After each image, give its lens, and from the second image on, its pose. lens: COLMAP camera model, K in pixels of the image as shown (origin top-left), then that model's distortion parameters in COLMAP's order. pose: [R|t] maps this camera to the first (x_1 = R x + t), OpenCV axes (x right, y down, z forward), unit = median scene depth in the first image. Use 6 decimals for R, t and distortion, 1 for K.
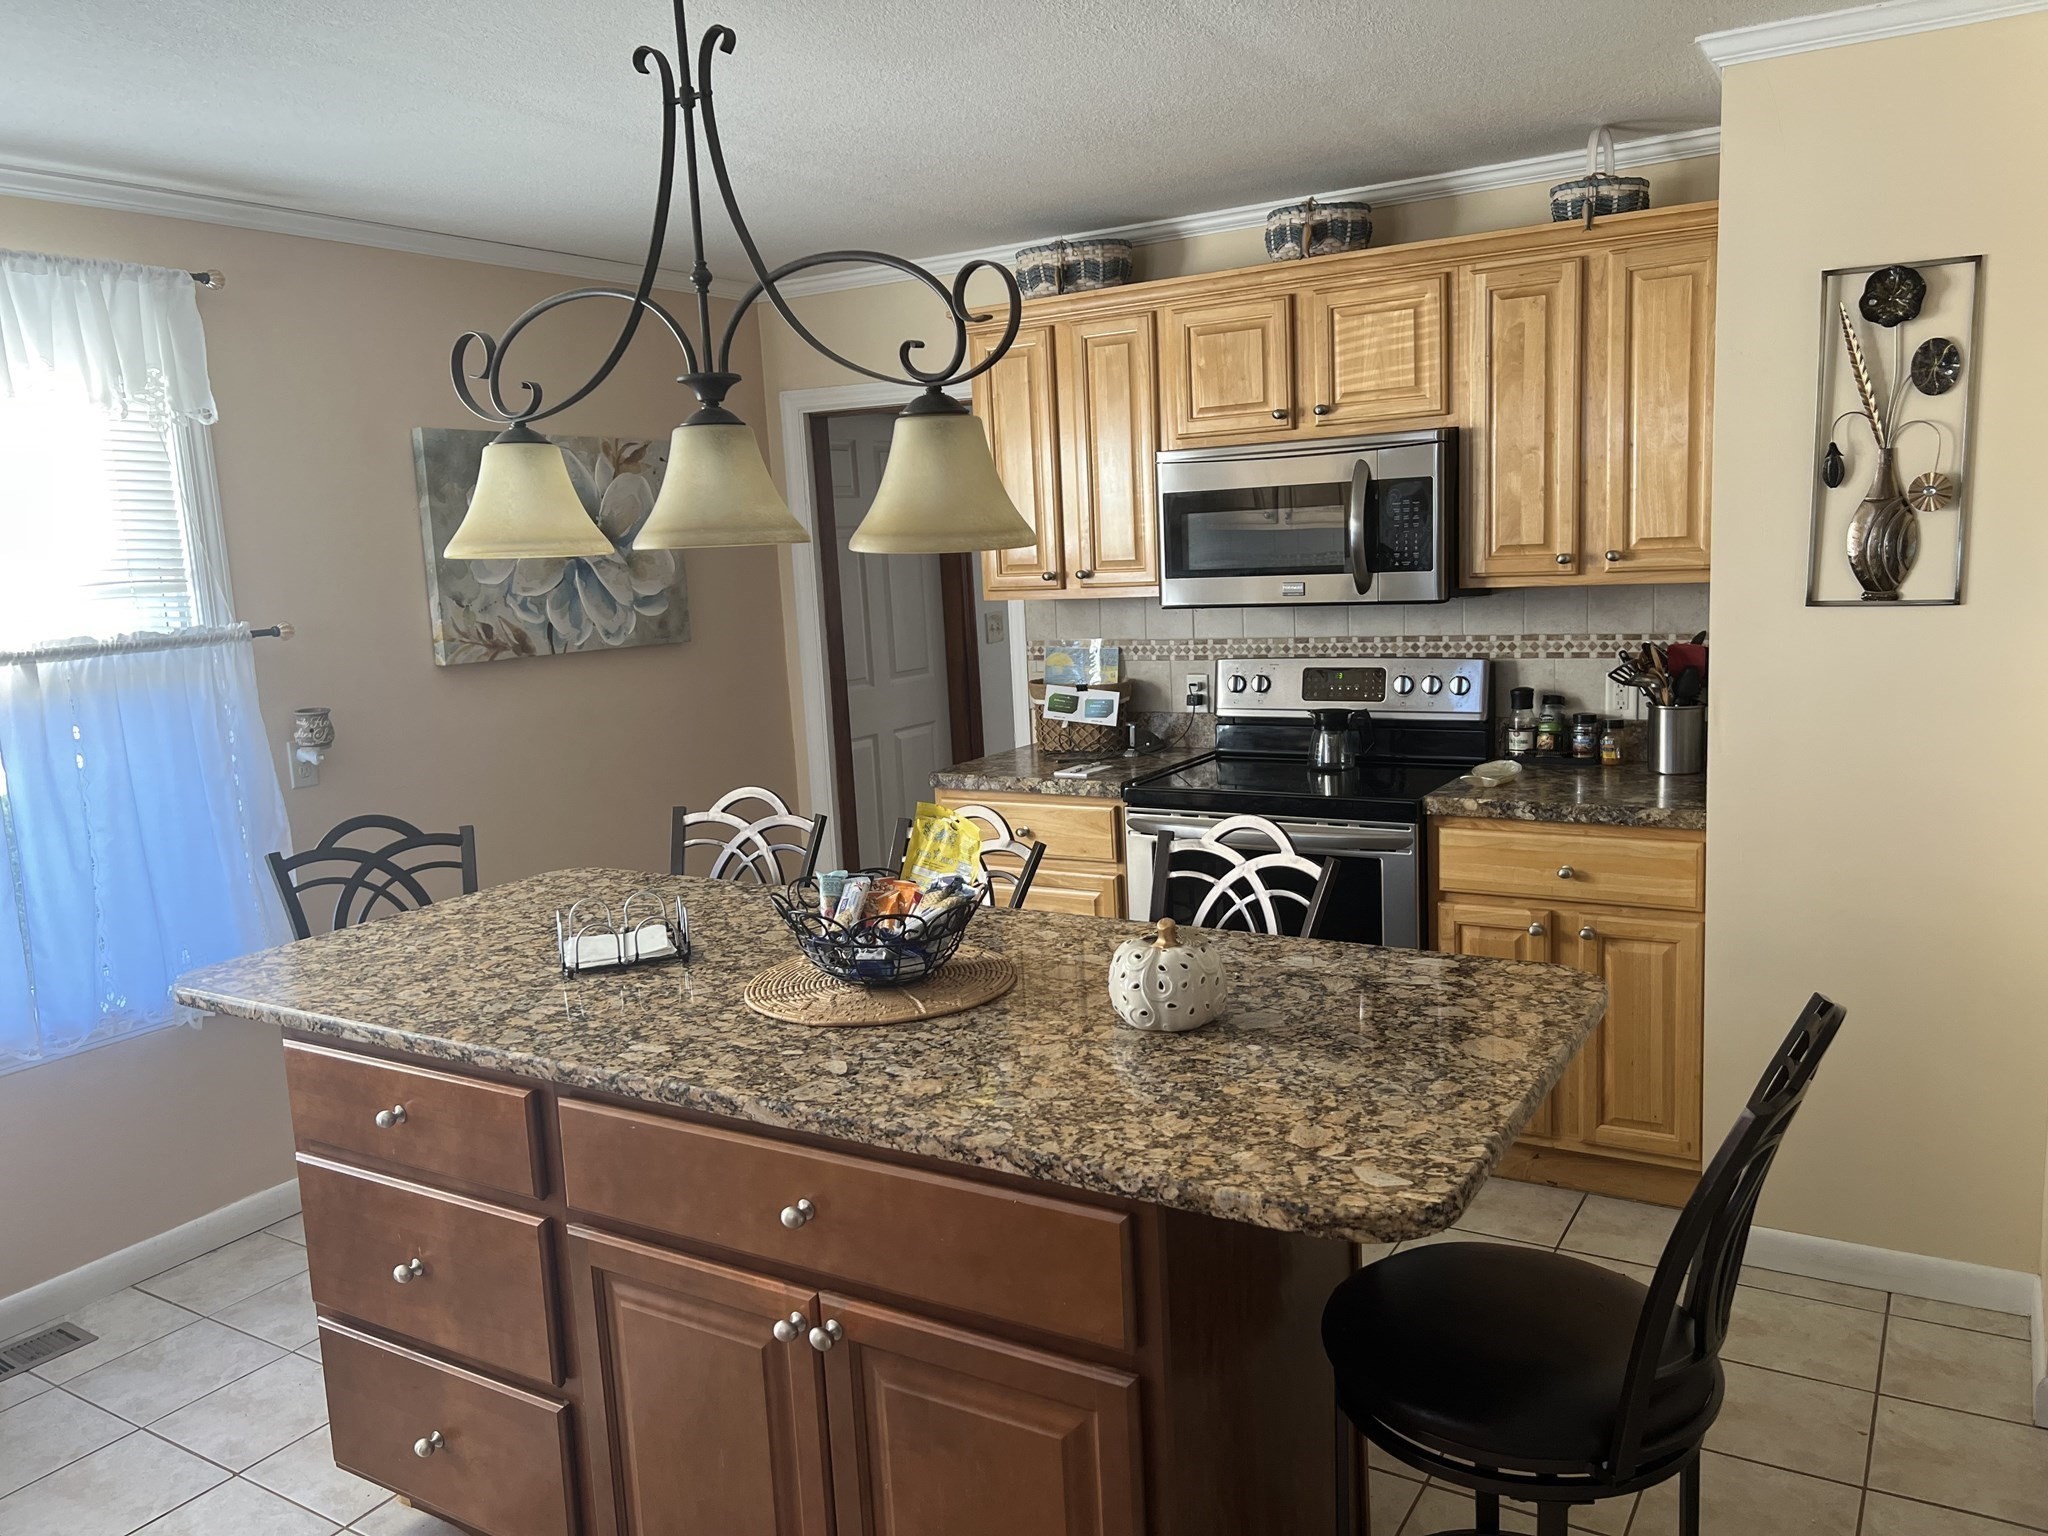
lens RADIAL K [[1532.1, 0, 1017.5], [0, 1532.1, 768.2], [0, 0, 1]] dist [0.070742, -0.088448]
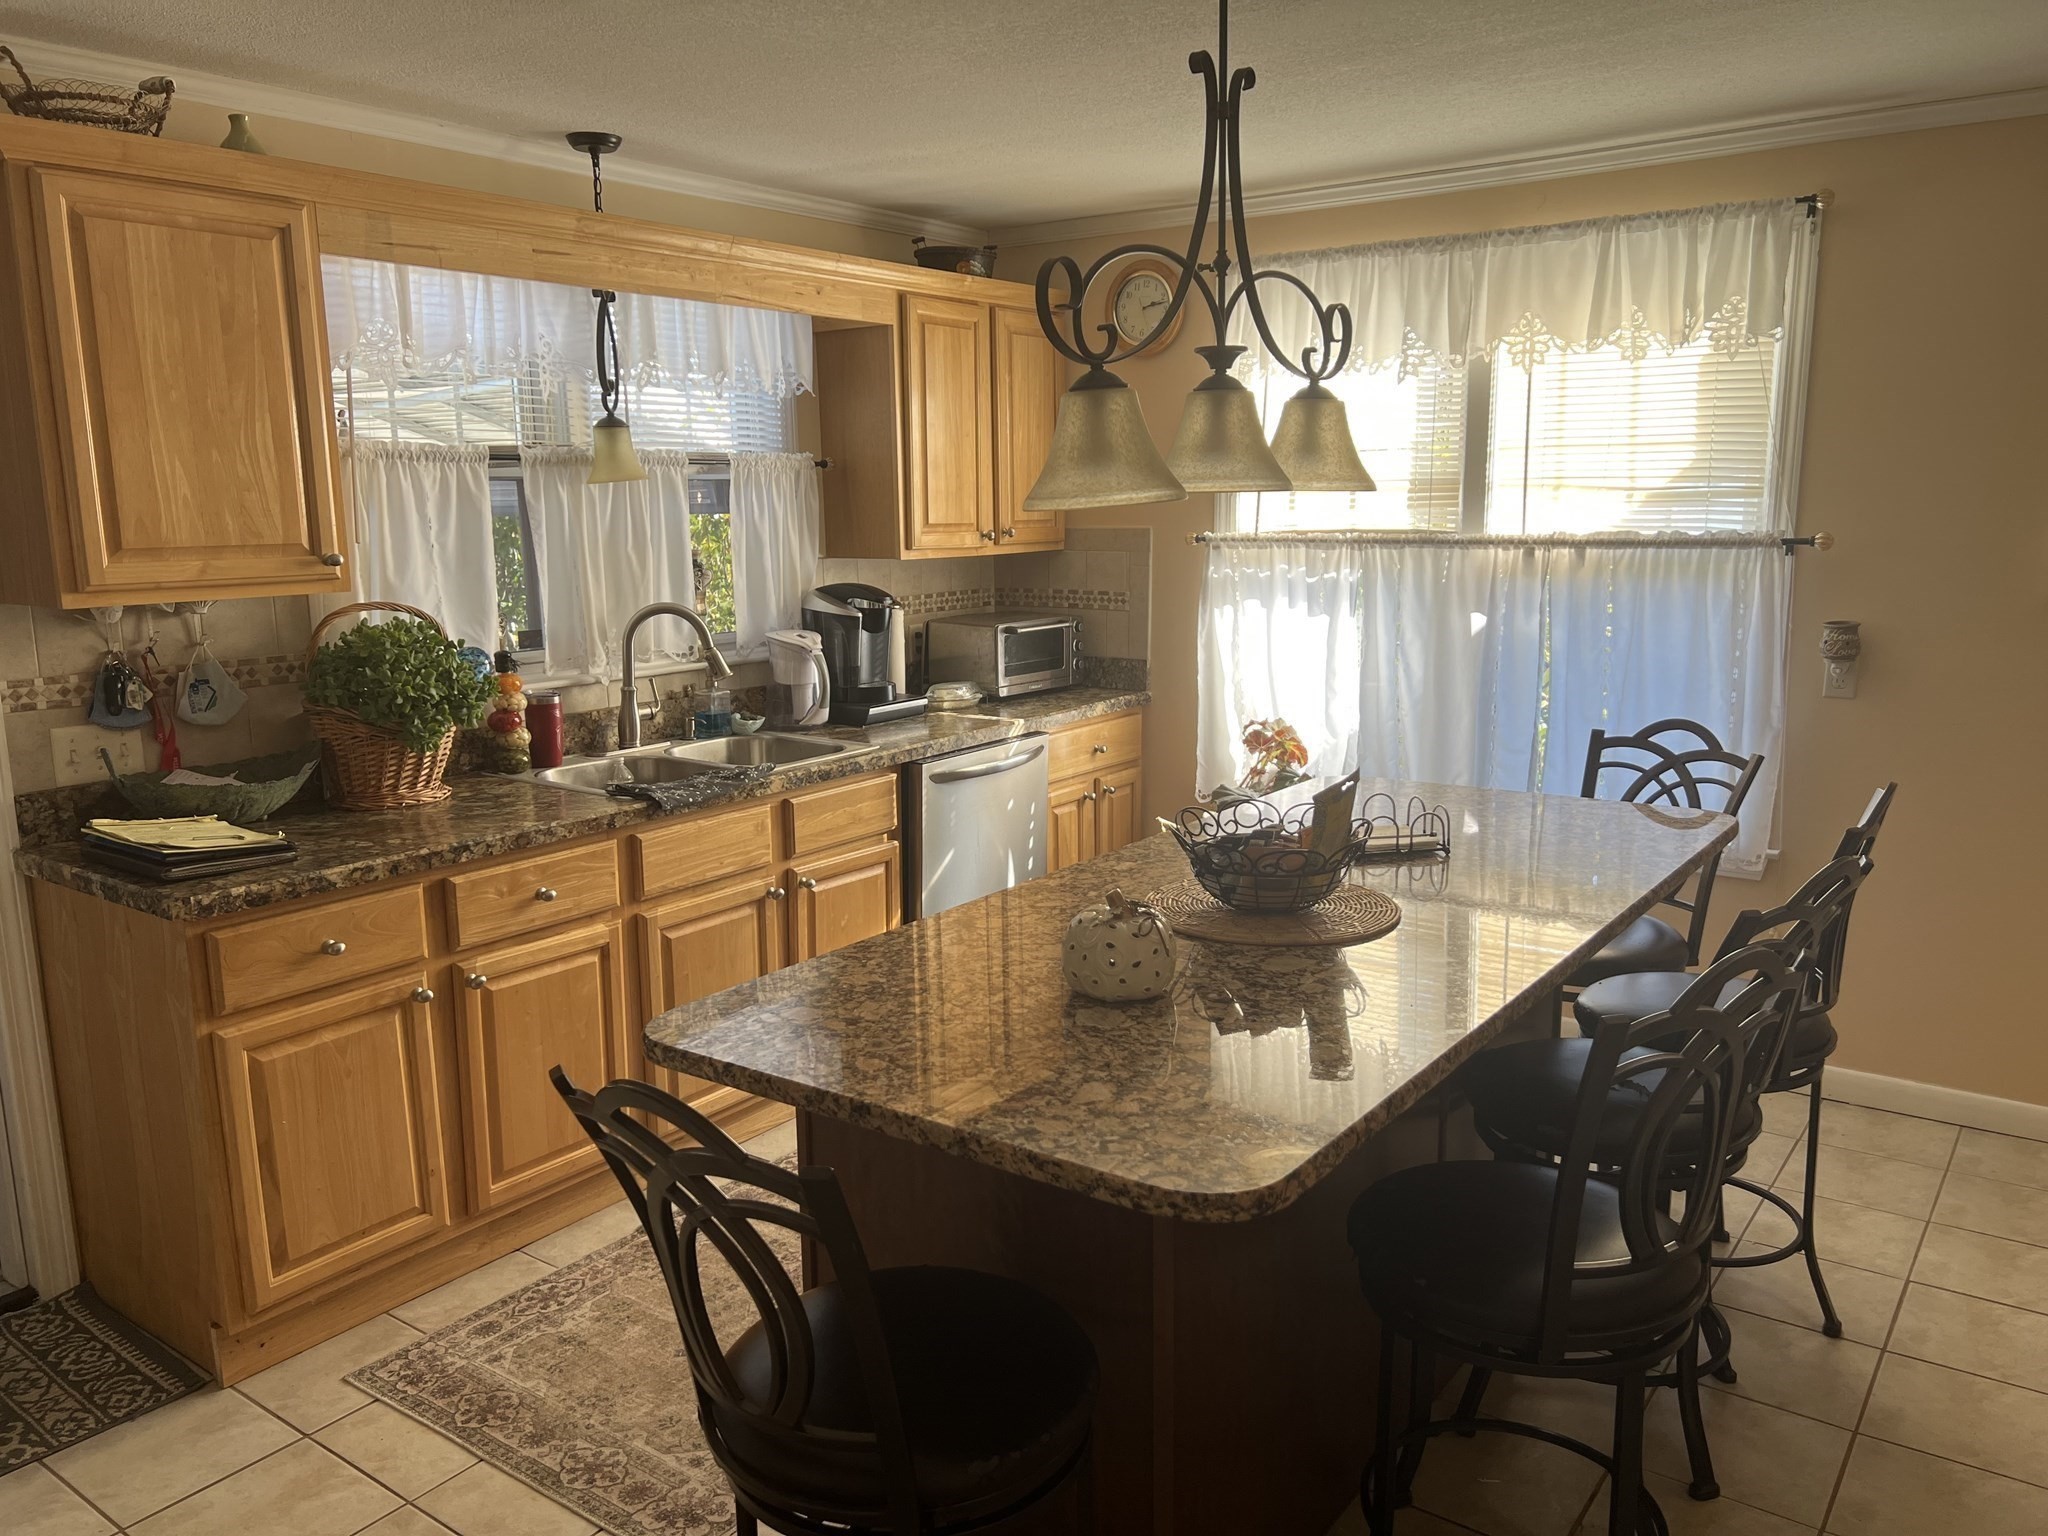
lens RADIAL K [[1532.1, 0, 1016.7], [0, 1532.1, 767.9], [0, 0, 1]] dist [0.070742, -0.088448]
pose [[-0.085057, 0.226322, -0.970332, 0.837394], [-0.129683, 0.963062, 0.235994, -0.163717], [0.987901, 0.145909, -0.052565, 0.769959]]
